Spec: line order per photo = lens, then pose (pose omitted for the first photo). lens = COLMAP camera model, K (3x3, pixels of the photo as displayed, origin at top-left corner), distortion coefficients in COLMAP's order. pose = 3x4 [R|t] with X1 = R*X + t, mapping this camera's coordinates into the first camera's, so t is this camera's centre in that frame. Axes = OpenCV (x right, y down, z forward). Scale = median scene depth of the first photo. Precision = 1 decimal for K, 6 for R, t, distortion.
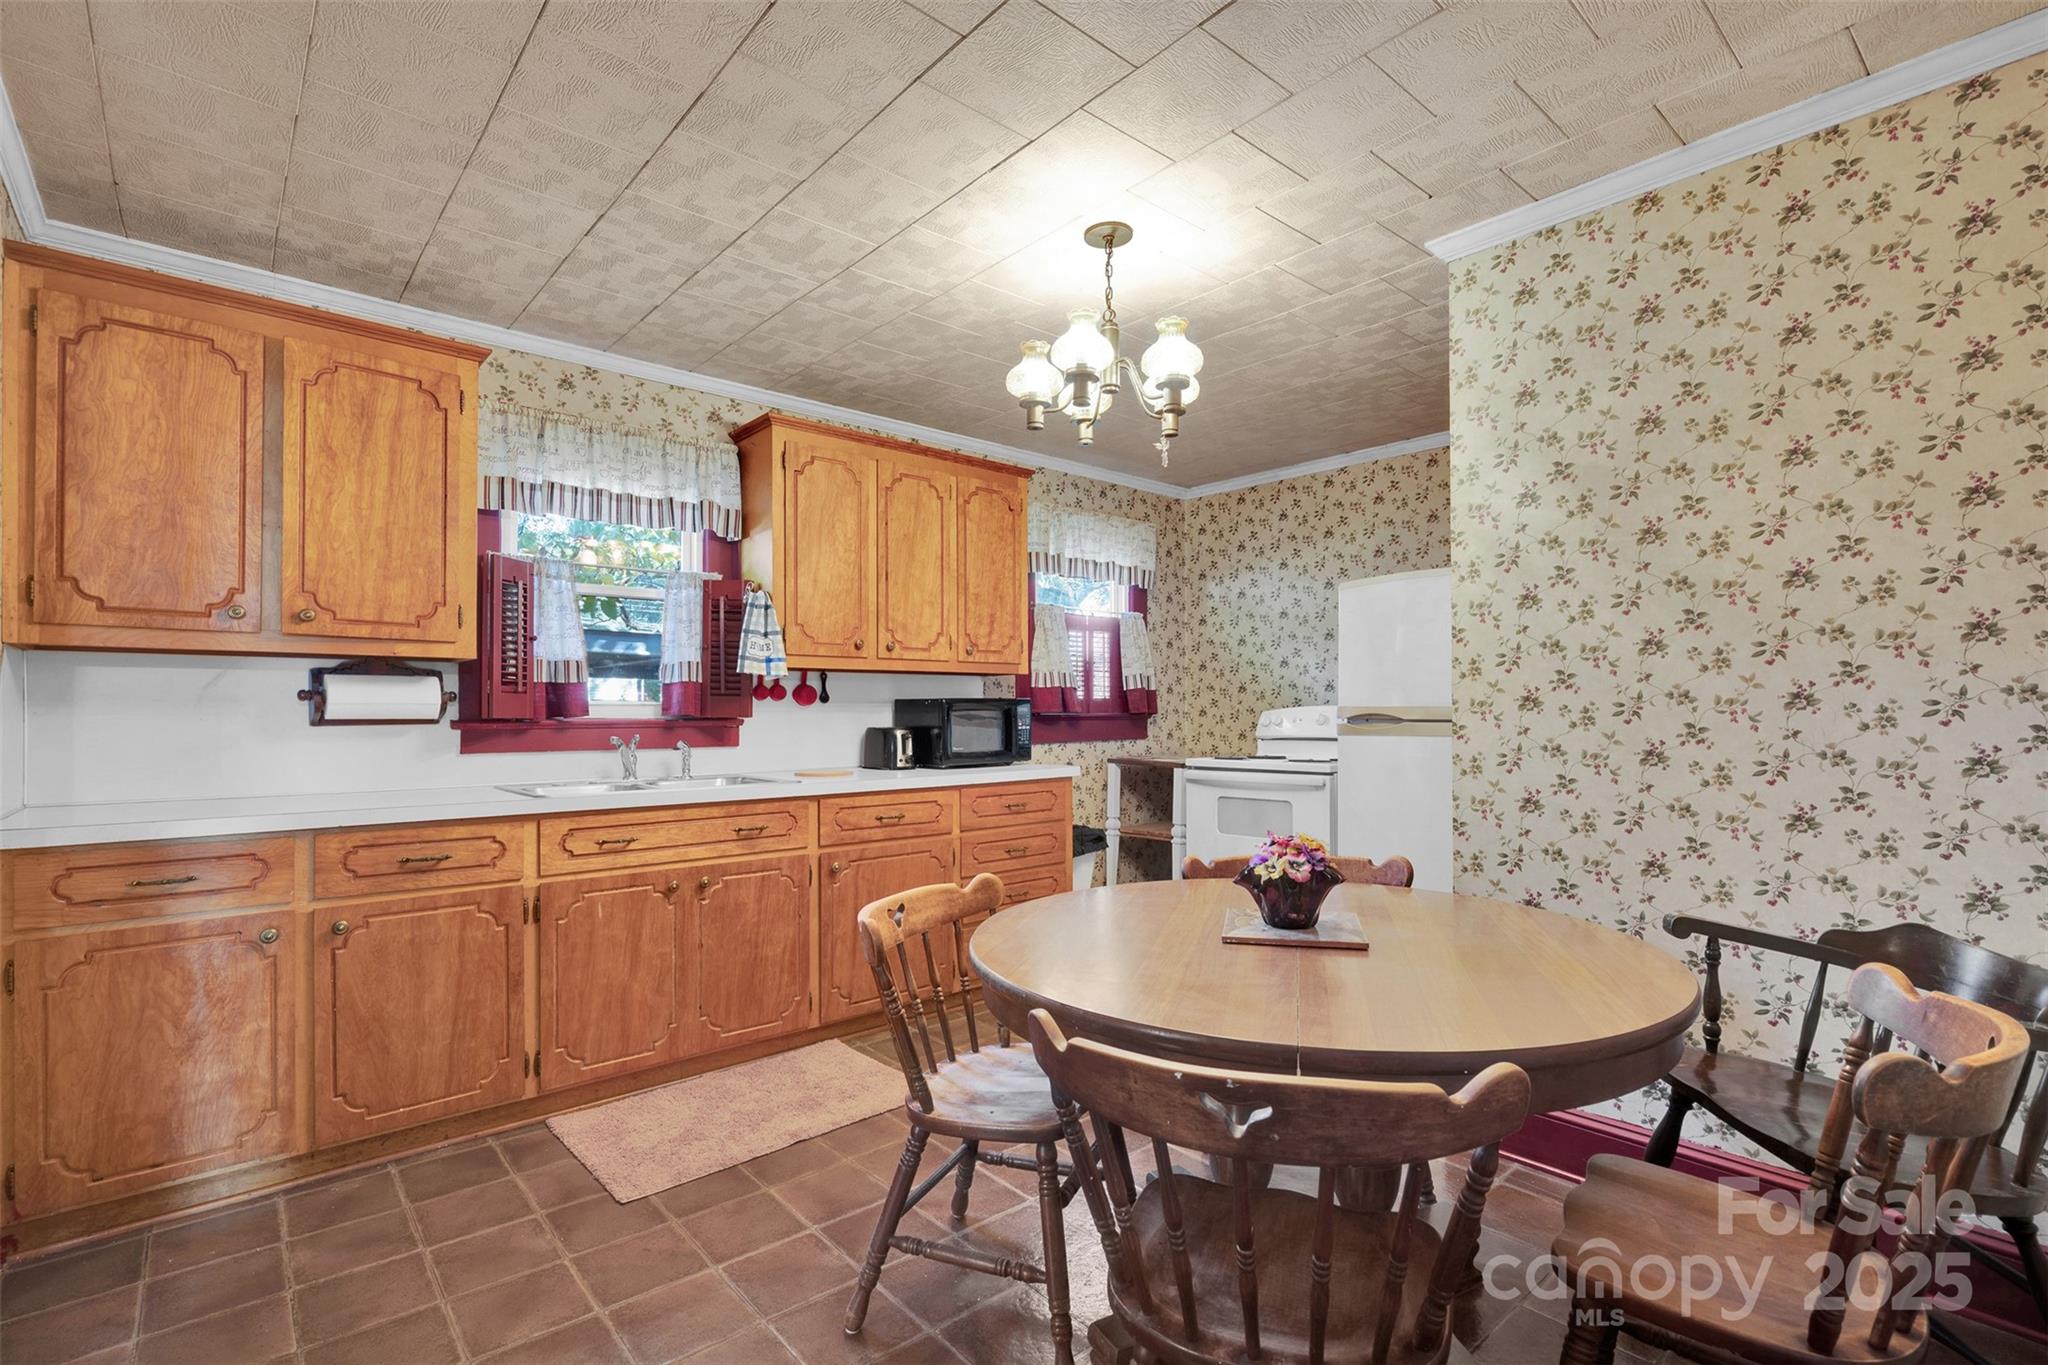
lens RADIAL K [[929.1, 0, 1041.2], [0, 929.1, 696.5], [0, 0, 1]] dist [-0.000619, 0.001683]
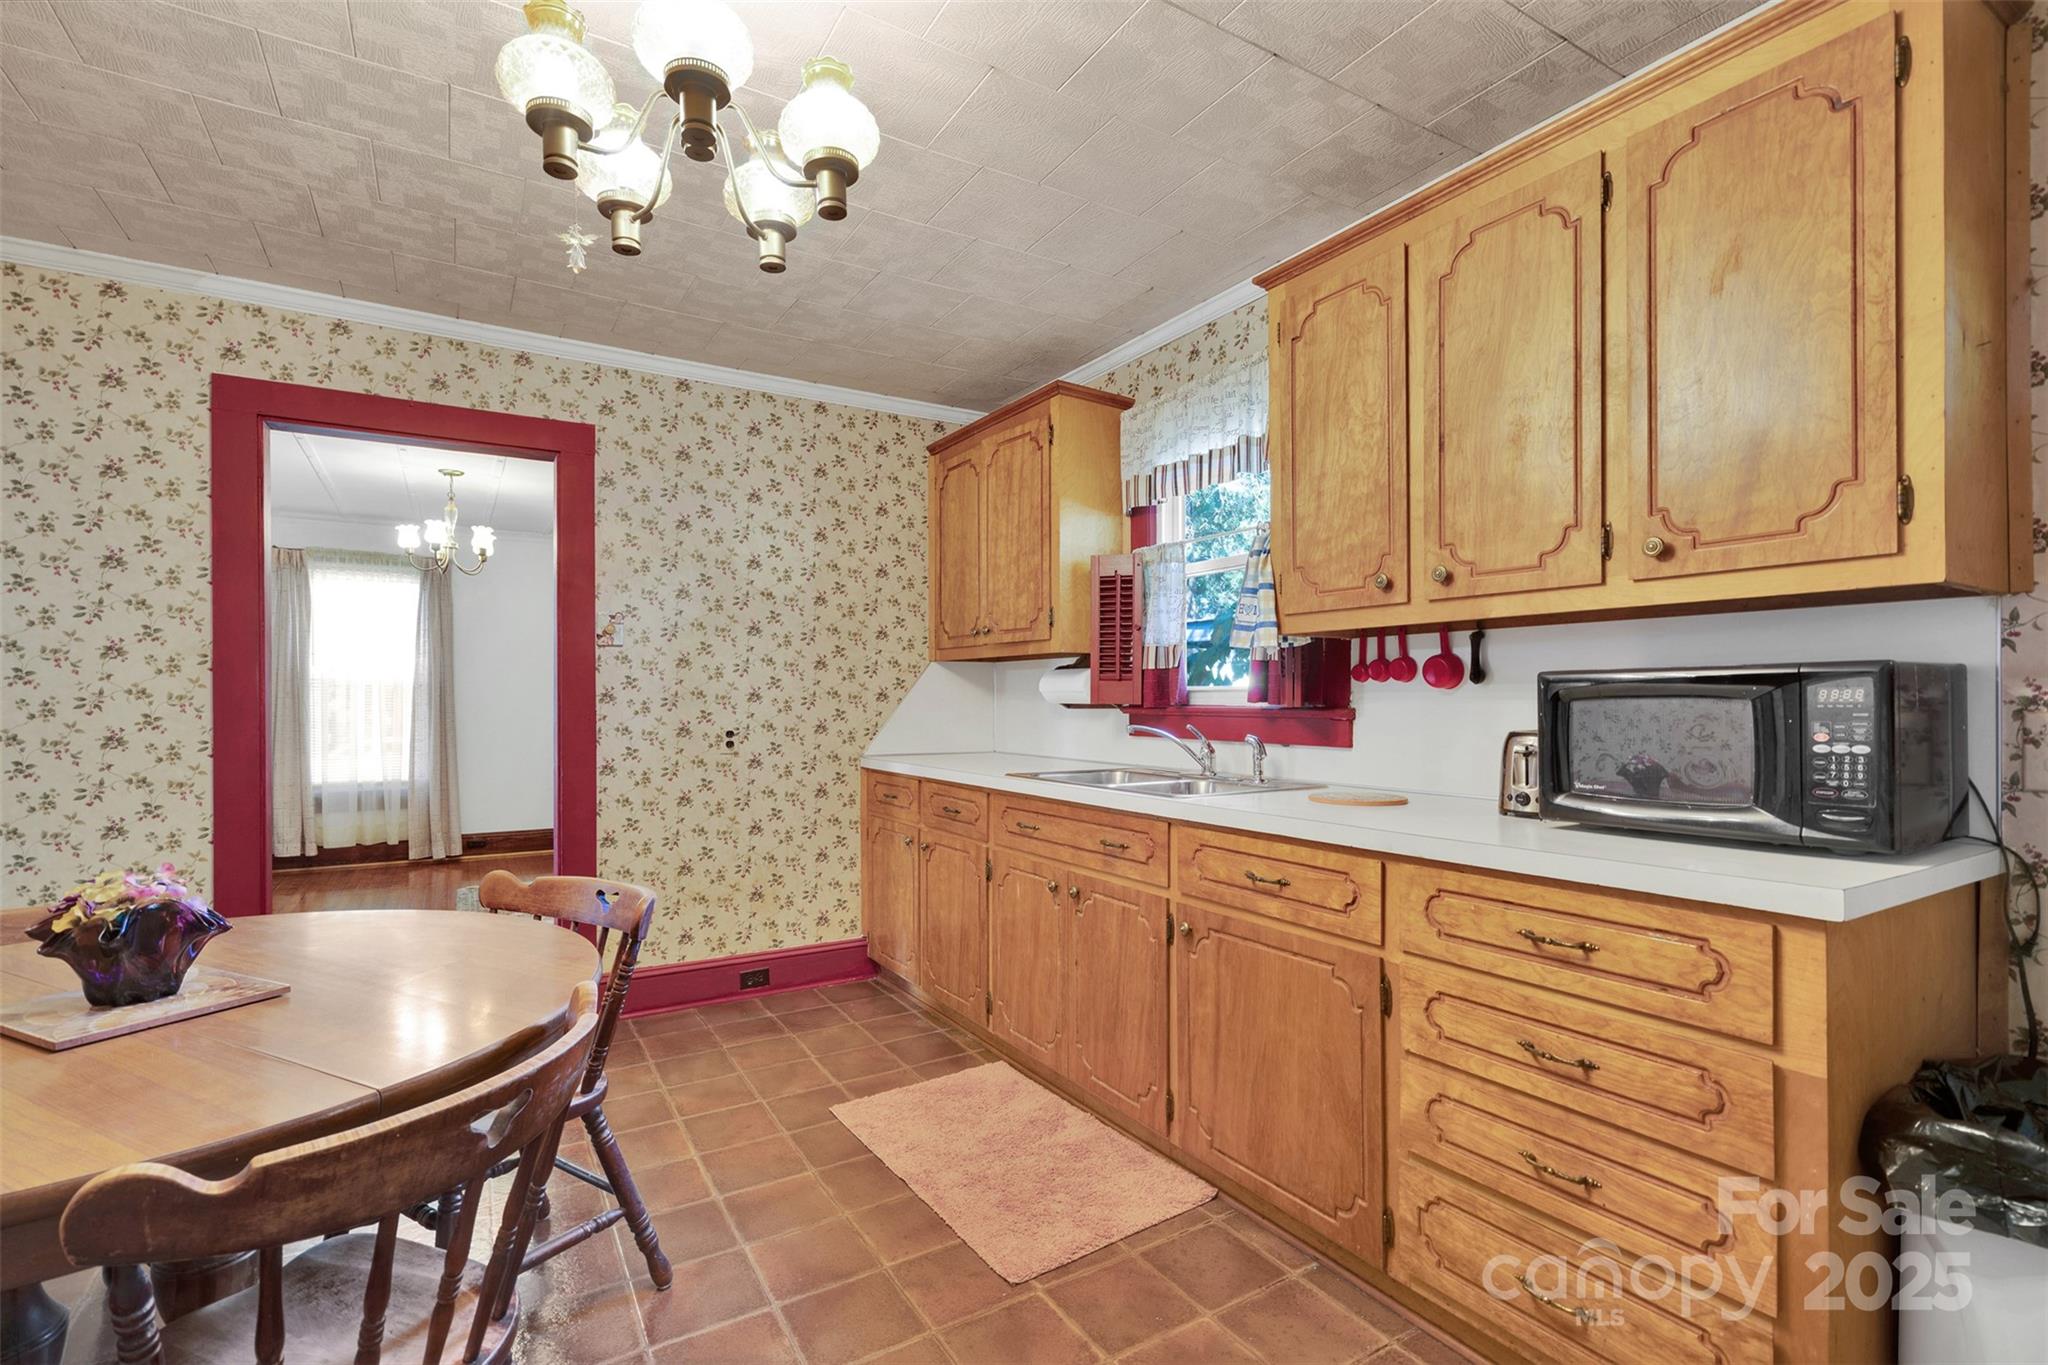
lens RADIAL K [[929.1, 0, 999.1], [0, 929.1, 694.1], [0, 0, 1]] dist [-0.000619, 0.001683]
pose [[-0.190888, 0.000526, -0.981612, 0.418261], [0.020135, 0.999792, -0.003380, 0.010492], [0.981405, -0.020410, -0.190859, 0.883472]]
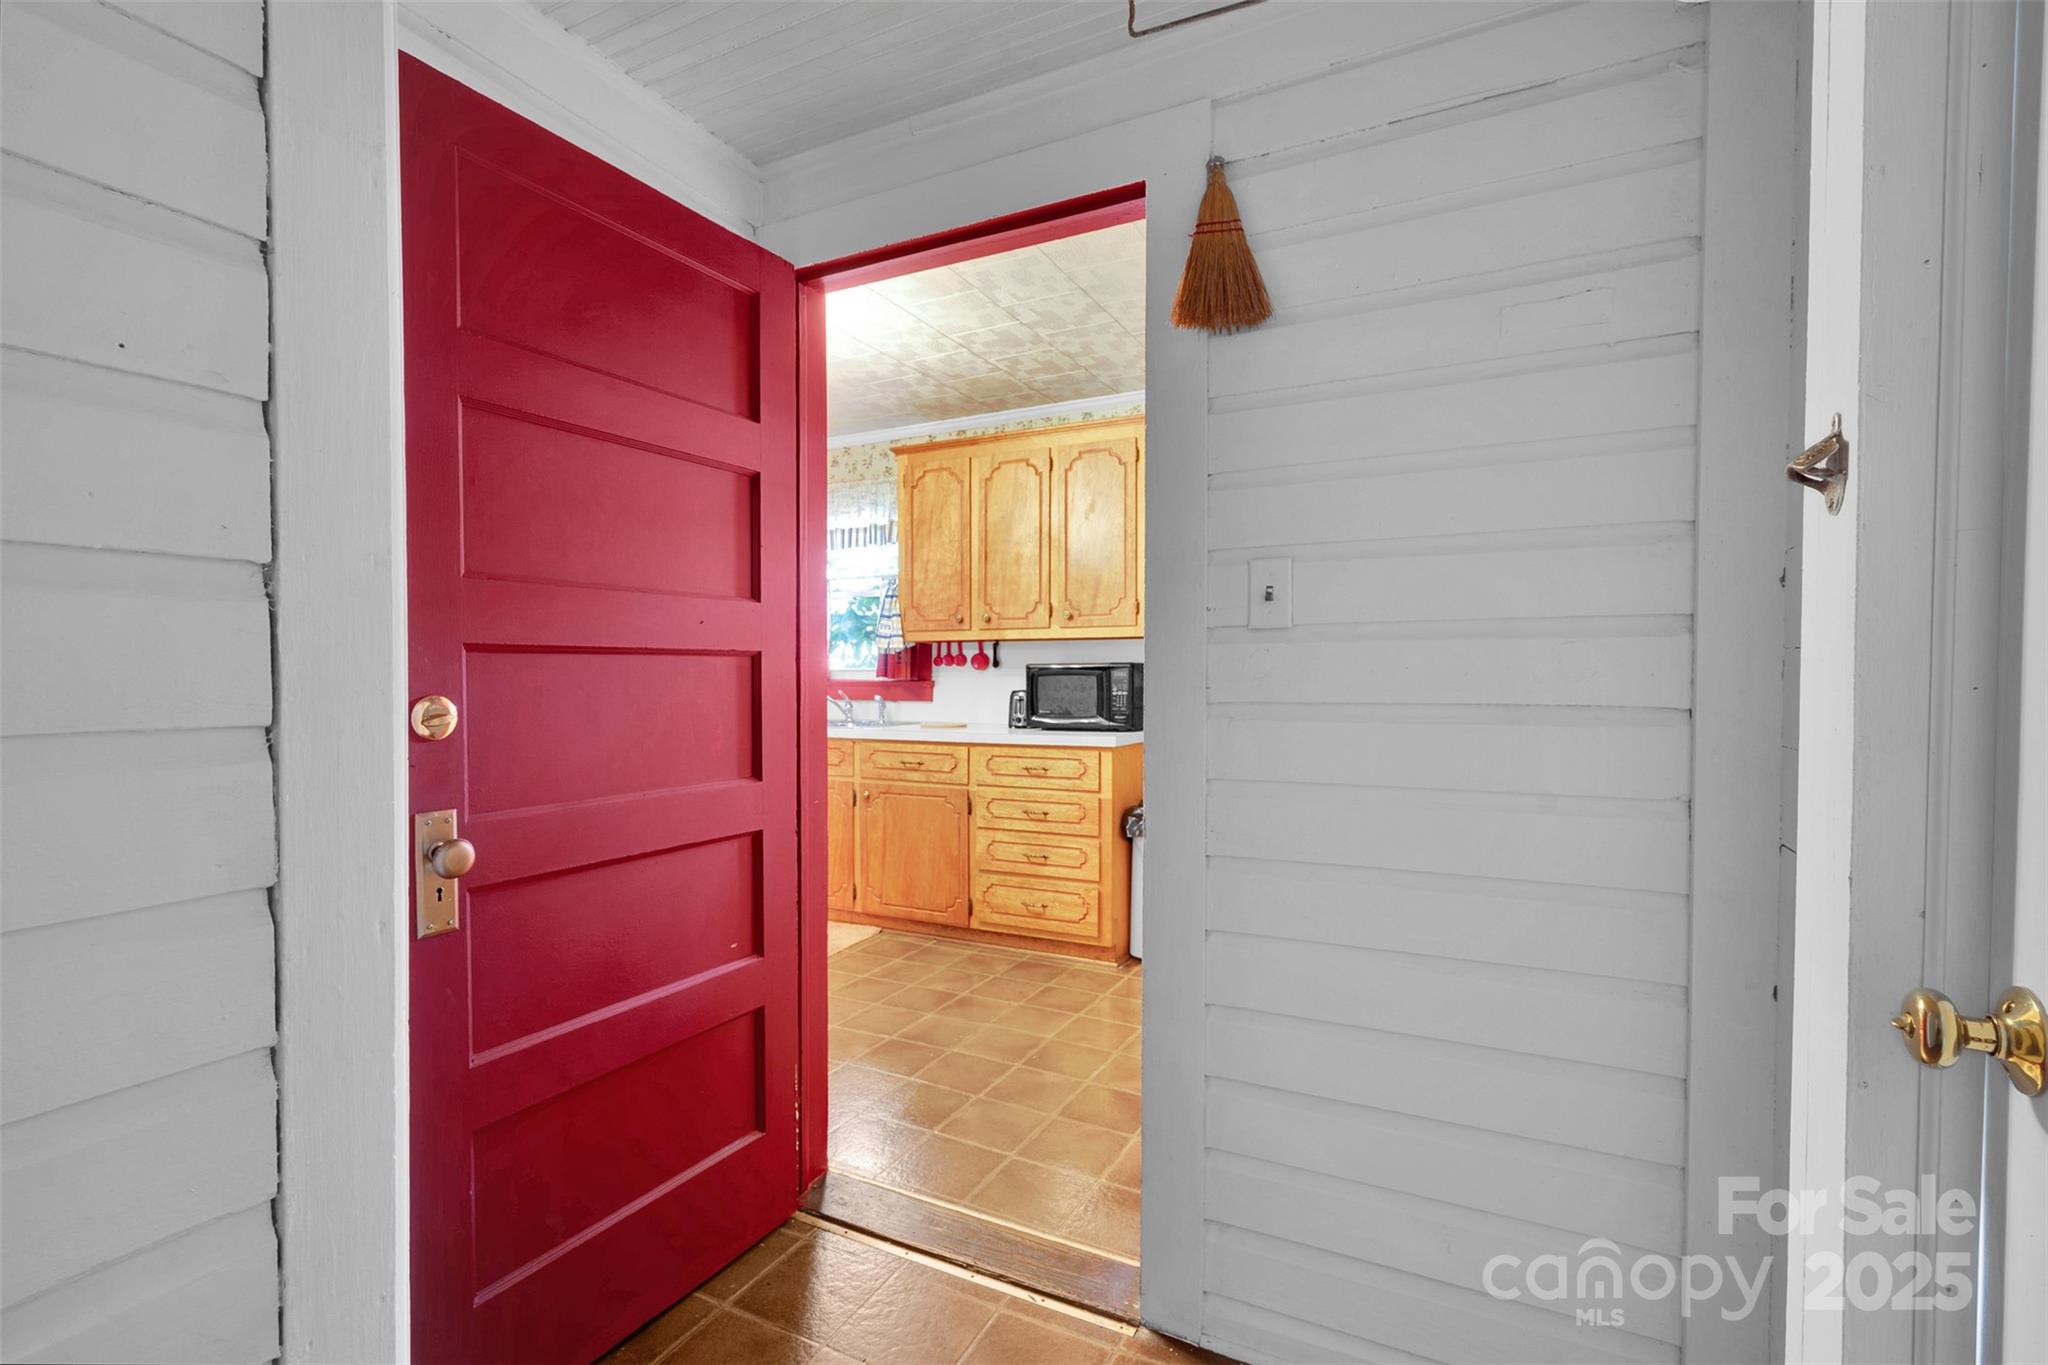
lens RADIAL K [[929.1, 0, 1020.5], [0, 929.1, 690.3], [0, 0, 1]] dist [-0.000619, 0.001683]
pose [[0.367585, 0.019988, -0.929775, 0.947286], [0.014187, 0.999532, 0.027096, 0.003919], [0.929882, -0.023151, 0.367129, 0.641241]]
